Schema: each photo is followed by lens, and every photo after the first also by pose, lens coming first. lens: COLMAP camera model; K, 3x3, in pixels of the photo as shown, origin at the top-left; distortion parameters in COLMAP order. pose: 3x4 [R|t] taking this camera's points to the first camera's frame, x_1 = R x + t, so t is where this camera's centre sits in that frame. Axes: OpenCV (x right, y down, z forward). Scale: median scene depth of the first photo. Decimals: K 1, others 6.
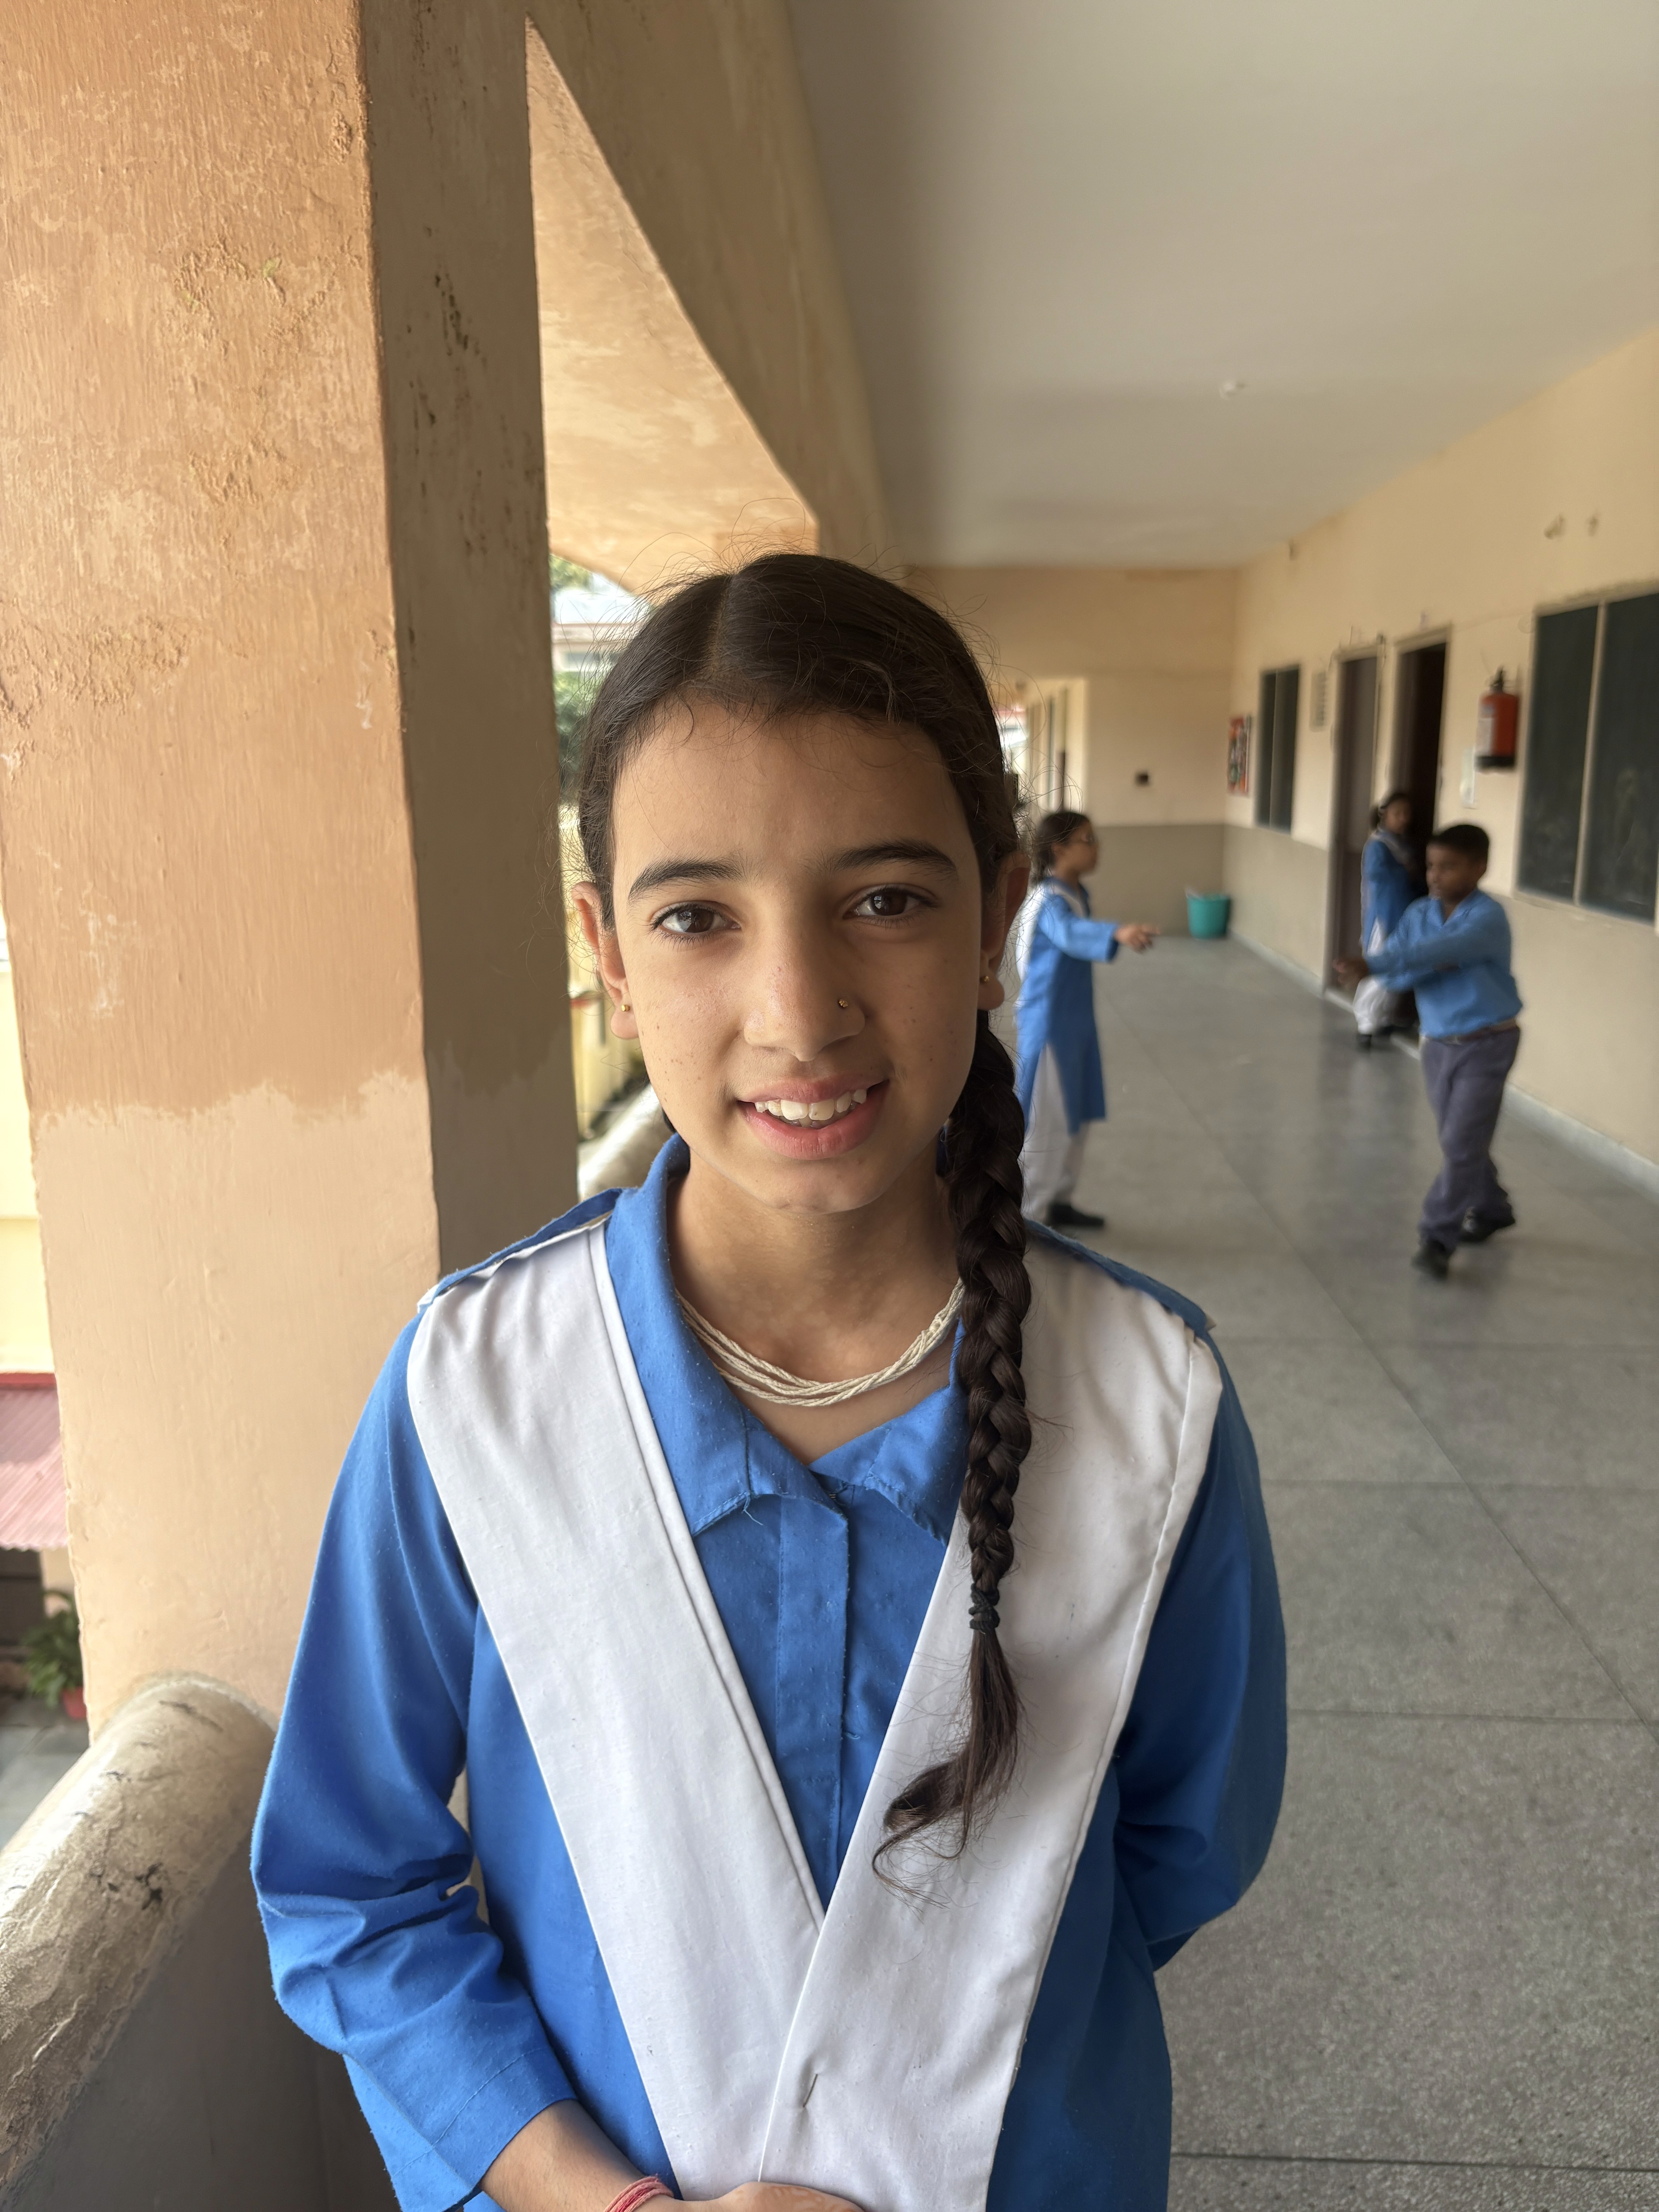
lens RADIAL K [[1643.0, 0, 835.3], [0, 1643.0, 1108.1], [0, 0, 1]] dist [0.009014, -0.002195]
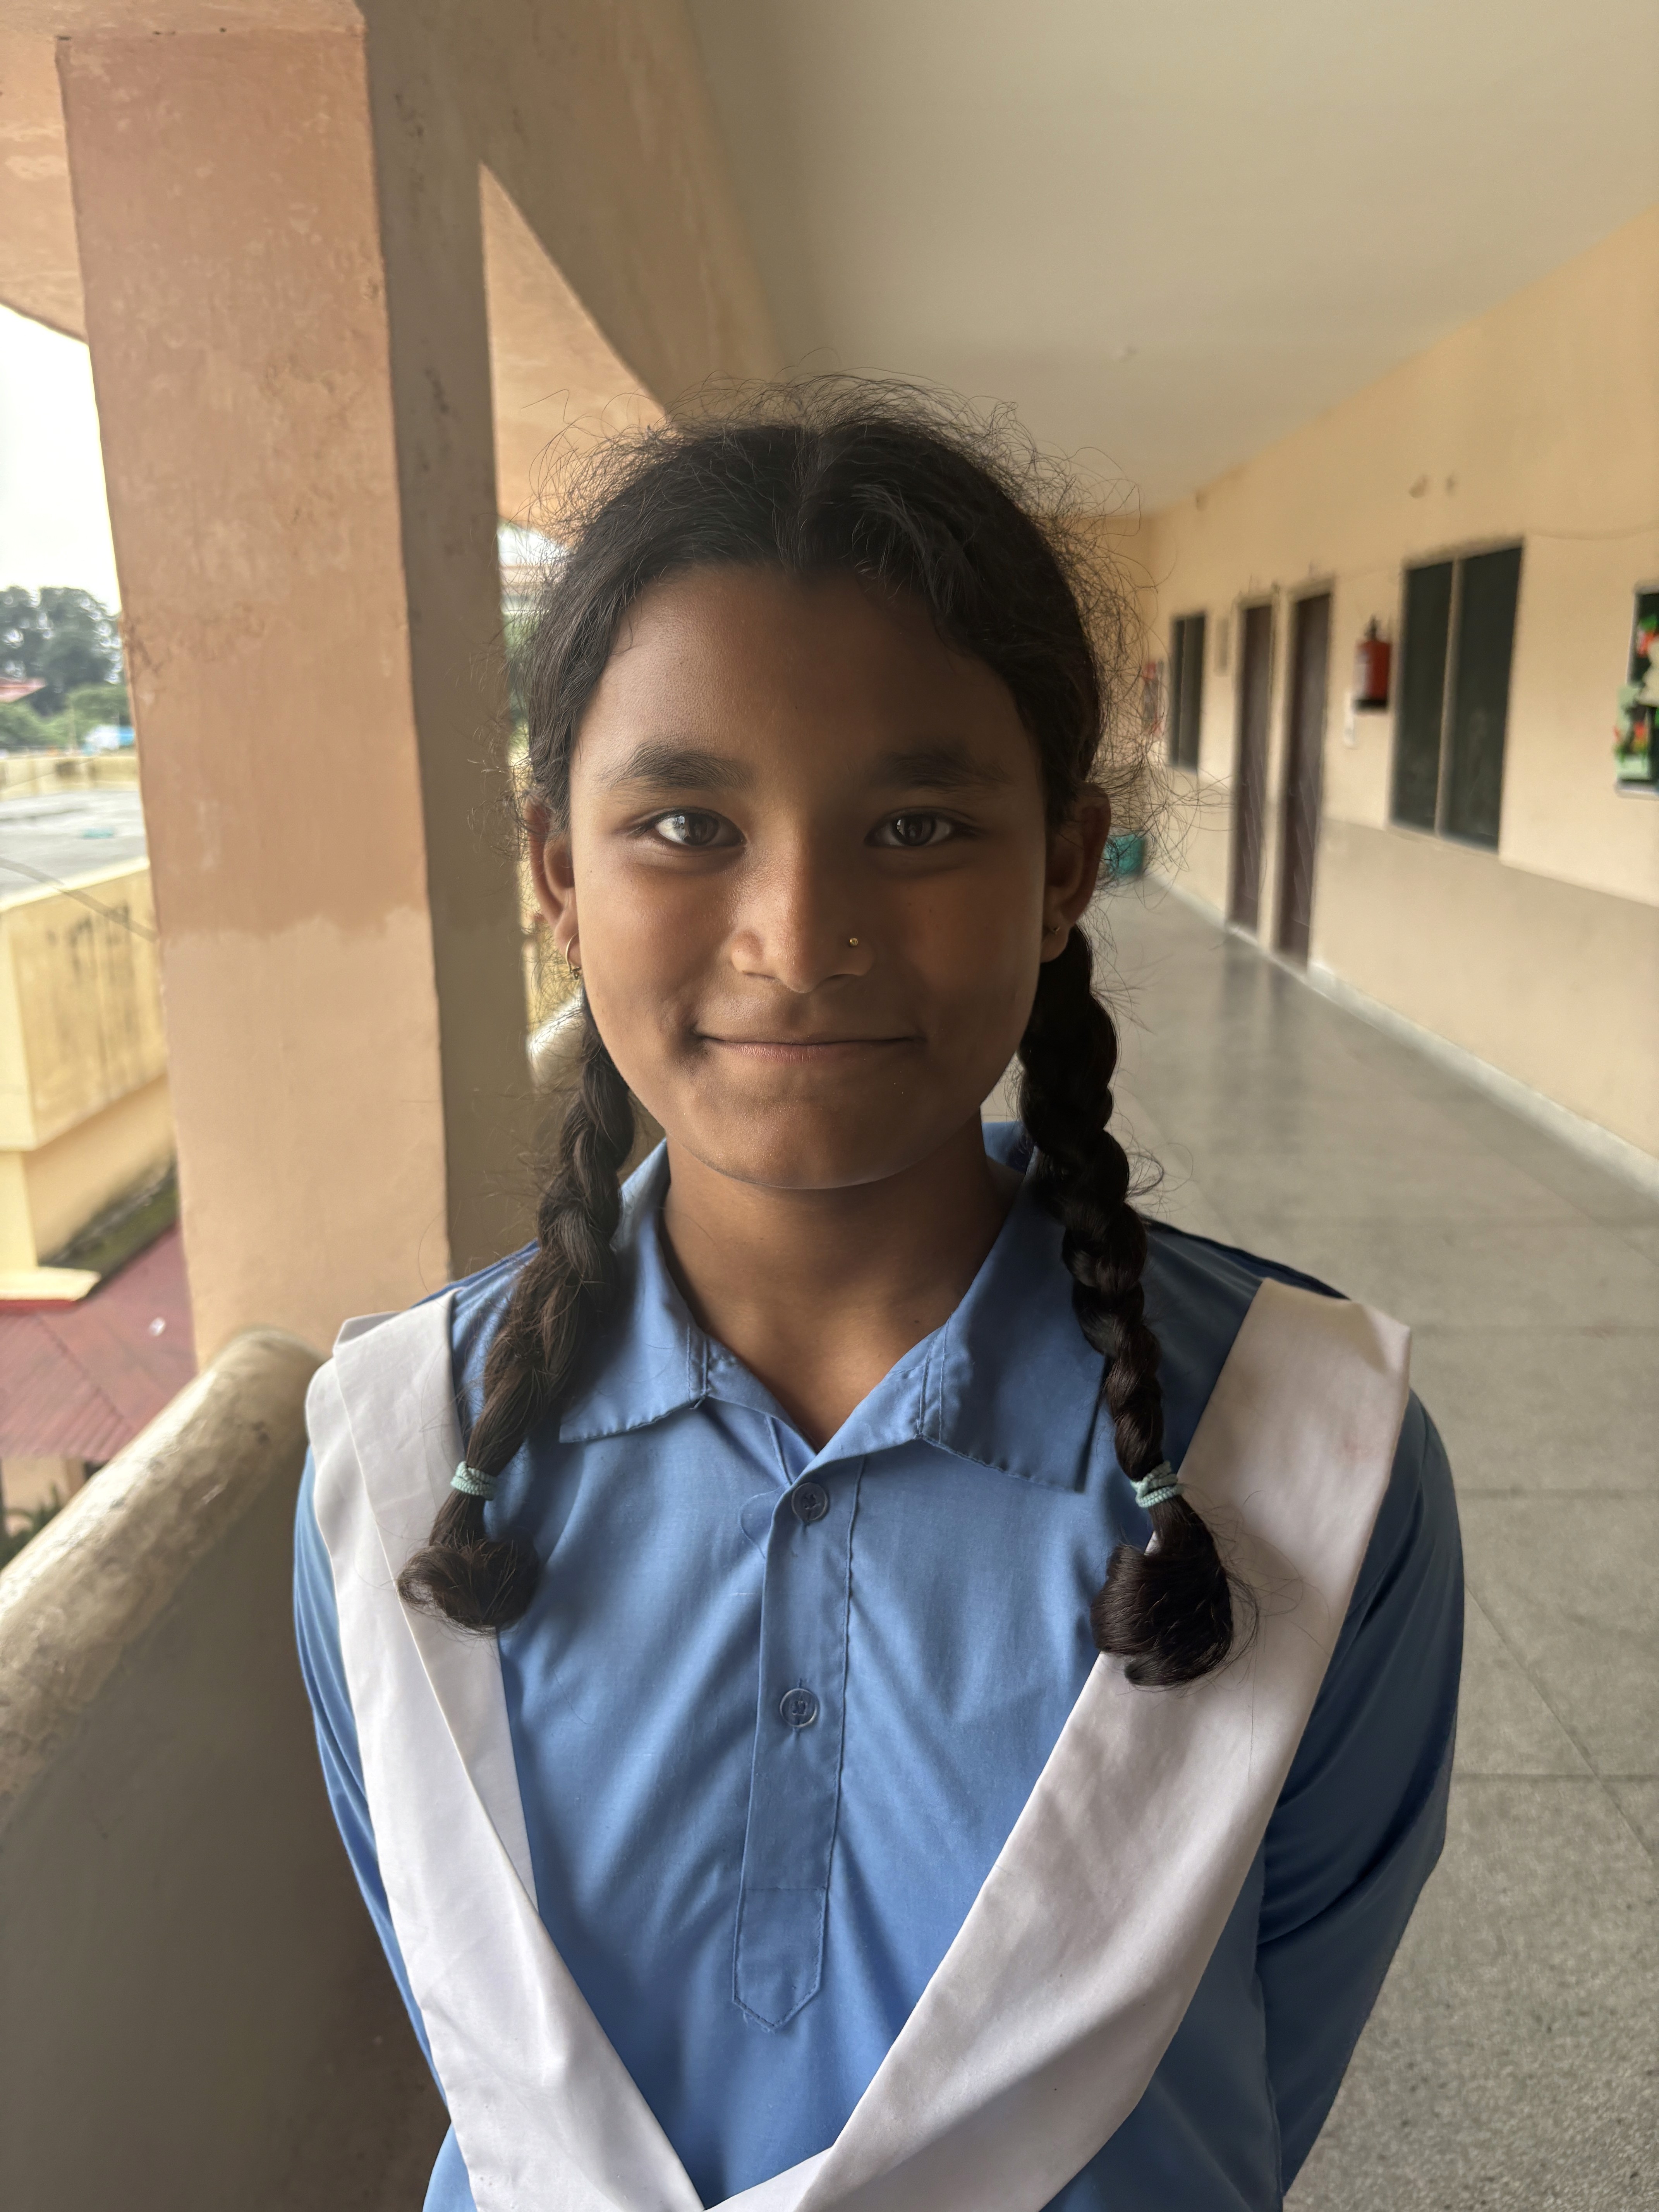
lens RADIAL K [[1645.9, 0, 834.7], [0, 1645.9, 1101.9], [0, 0, 1]] dist [0.037967, -0.055324]
pose [[0.999316, -0.009849, 0.035658, 0.034255], [0.008877, 0.999587, 0.027324, 0.061416], [-0.035913, -0.026989, 0.998990, -0.273398]]
